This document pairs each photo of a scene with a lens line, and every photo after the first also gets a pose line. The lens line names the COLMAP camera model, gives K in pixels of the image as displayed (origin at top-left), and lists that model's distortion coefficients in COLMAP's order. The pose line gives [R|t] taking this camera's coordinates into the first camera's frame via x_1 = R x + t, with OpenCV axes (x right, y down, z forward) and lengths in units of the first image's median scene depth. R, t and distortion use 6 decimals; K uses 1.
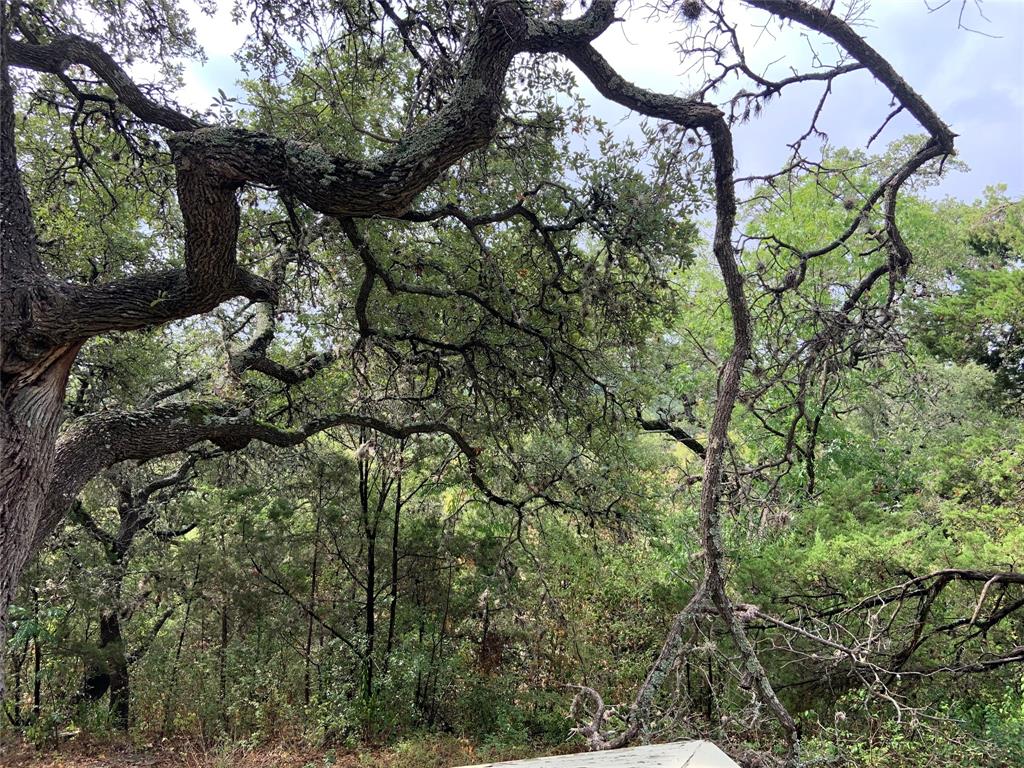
lens RADIAL K [[772.5, 0, 511.9], [0, 772.5, 378.5], [0, 0, 1]] dist [0.112399, -0.128898]
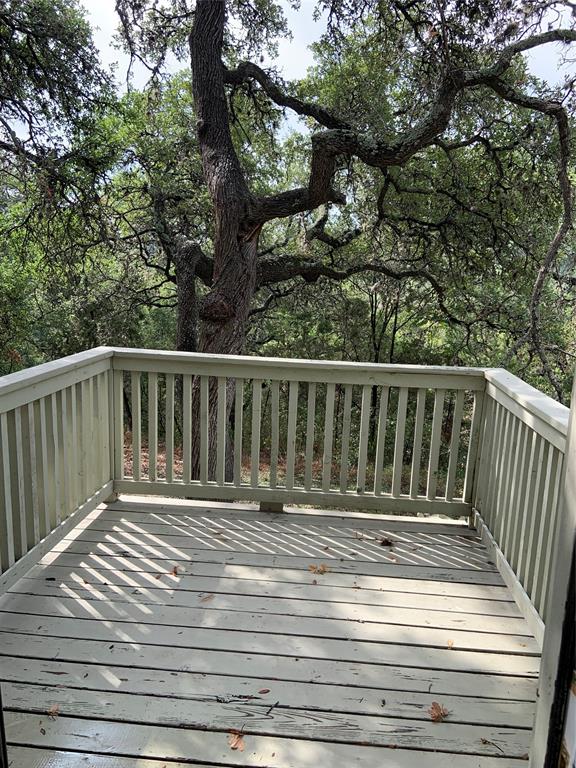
lens RADIAL K [[579.4, 0, 298.8], [0, 579.4, 383.9], [0, 0, 1]] dist [0.112399, -0.128898]
pose [[0.951523, 0.082174, -0.296397, 0.049379], [-0.014280, 0.974414, 0.224308, 0.013537], [0.307245, -0.209202, 0.928351, -0.320458]]
